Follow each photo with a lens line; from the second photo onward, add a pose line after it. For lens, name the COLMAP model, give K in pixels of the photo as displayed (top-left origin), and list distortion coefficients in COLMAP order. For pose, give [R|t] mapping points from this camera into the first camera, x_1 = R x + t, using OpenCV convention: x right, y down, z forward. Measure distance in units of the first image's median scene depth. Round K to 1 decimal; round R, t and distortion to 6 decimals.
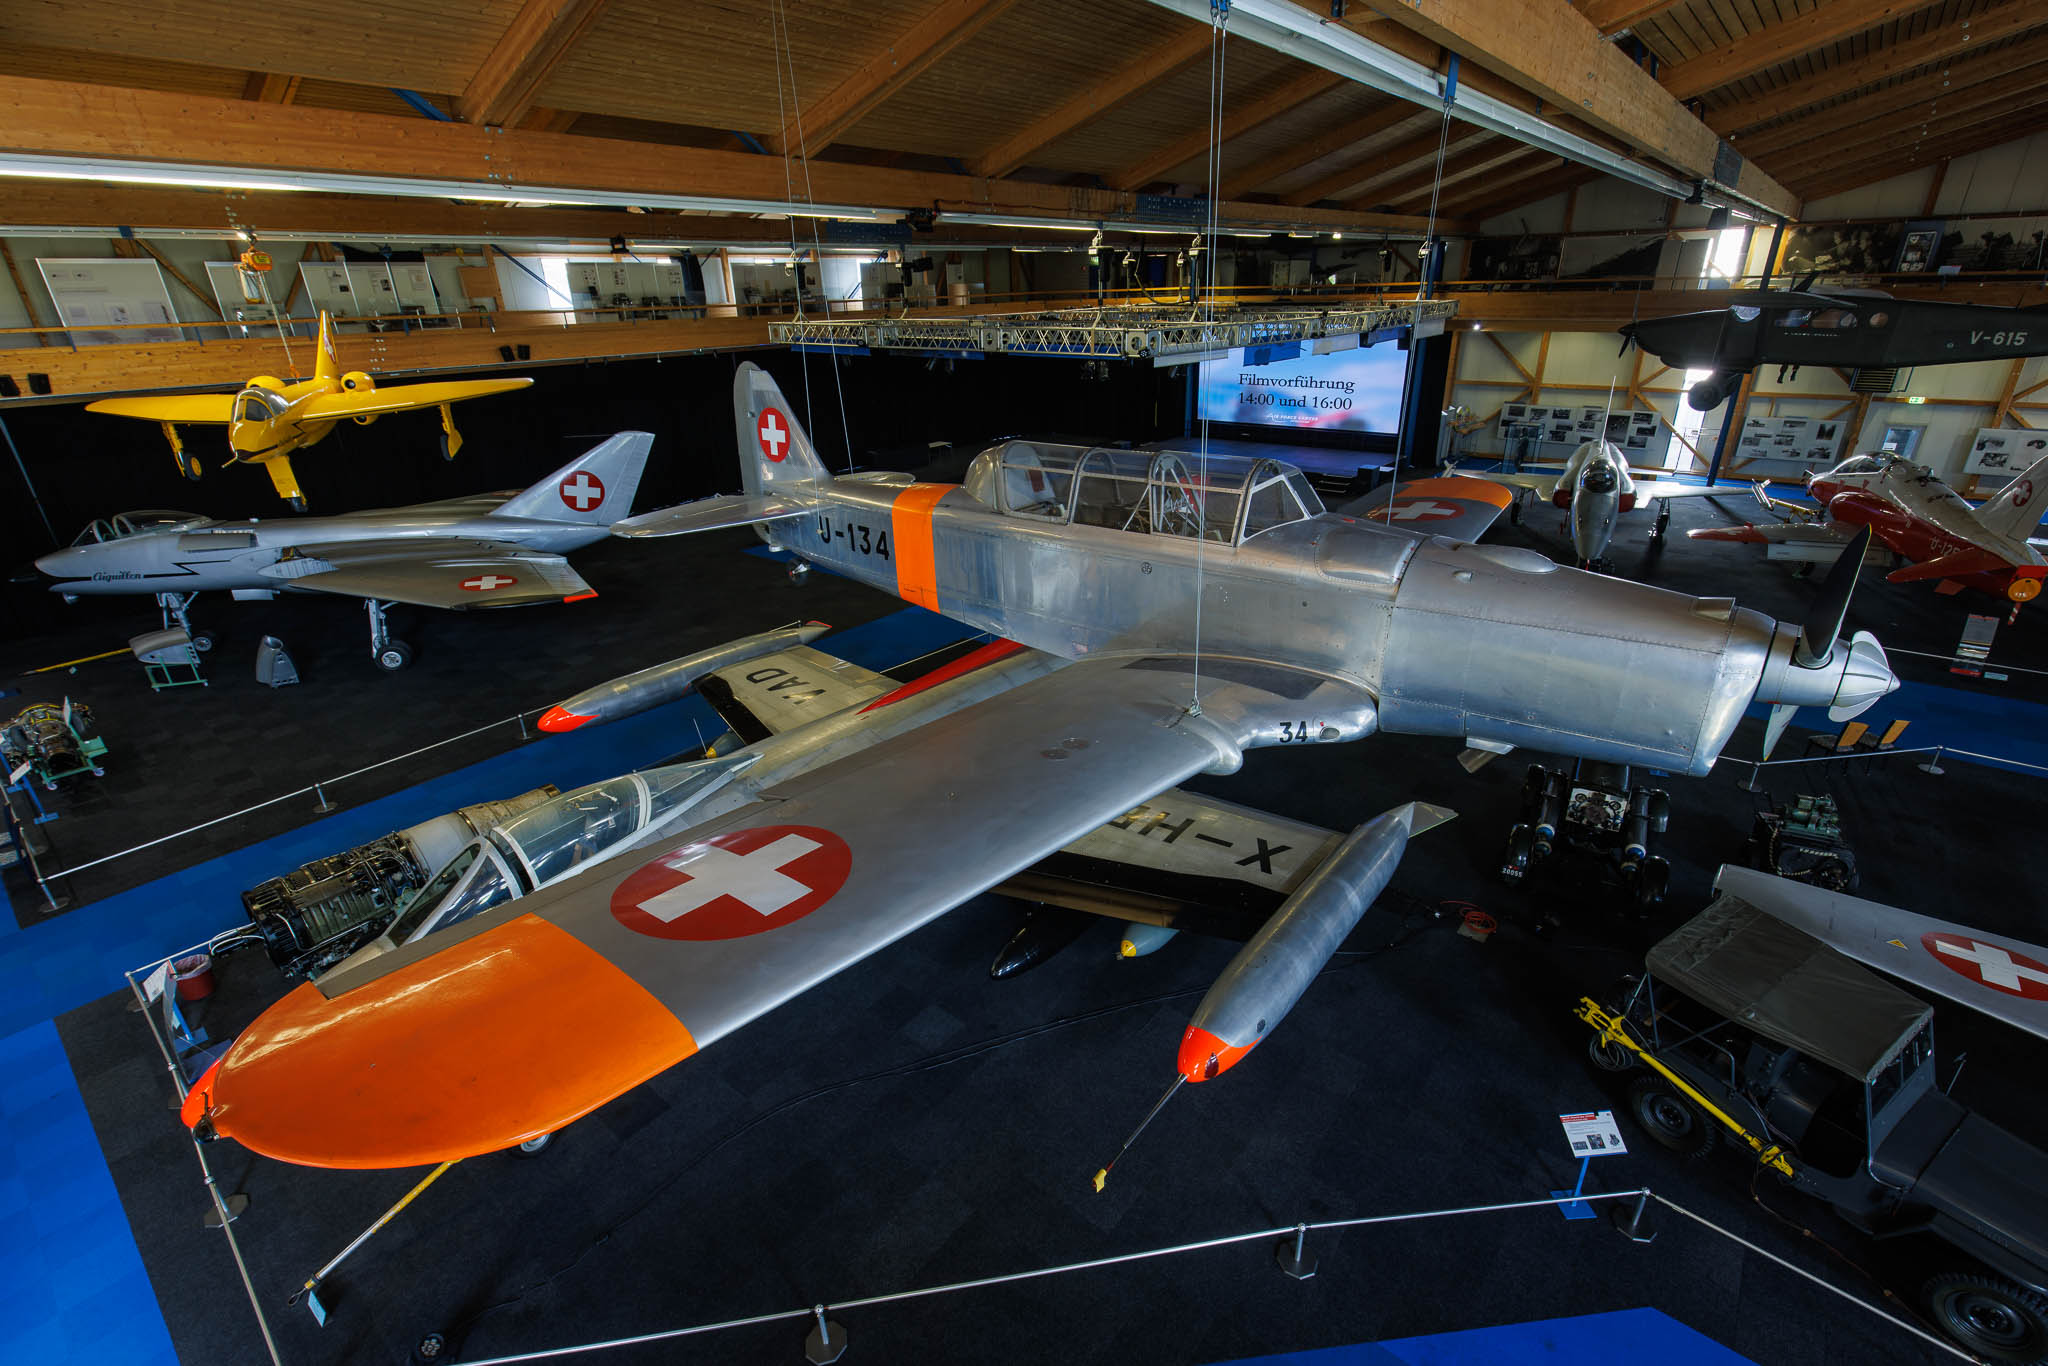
lens RADIAL K [[924.2, 0, 1026.2], [0, 924.2, 726.0], [0, 0, 1]] dist [0.014372, -0.000134]
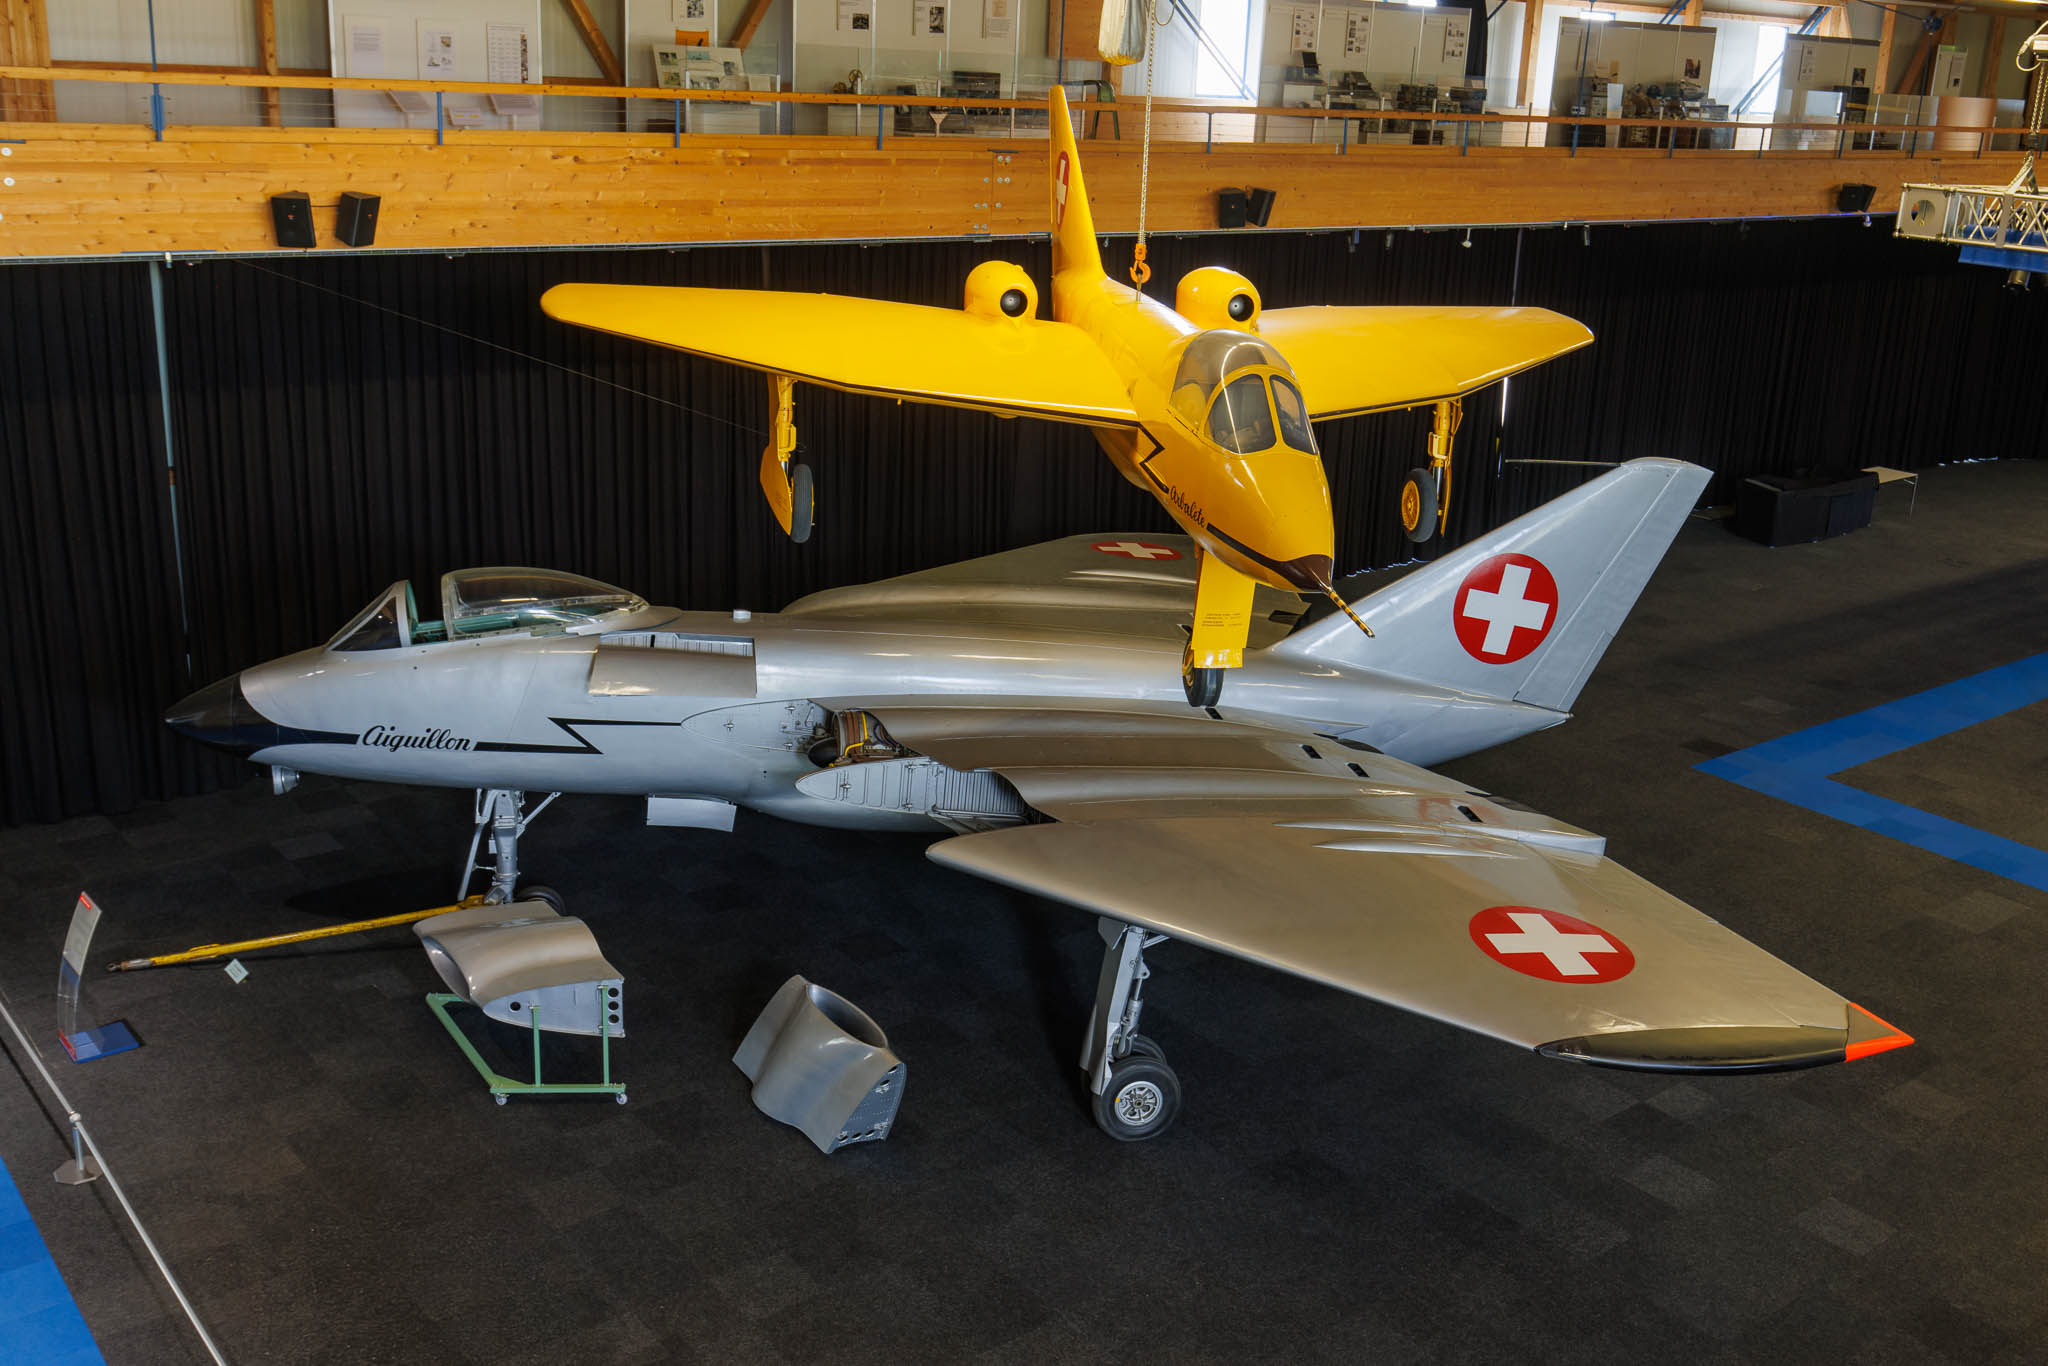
lens RADIAL K [[1941.0, 0, 1024.0], [0, 1941.0, 683.0], [0, 0, 1]] dist [0.011256, 0.006273]
pose [[0.976829, 0.131550, -0.168817, -0.599872], [-0.153263, 0.980532, -0.122750, -0.121296], [0.149383, 0.145779, 0.977974, 0.291228]]
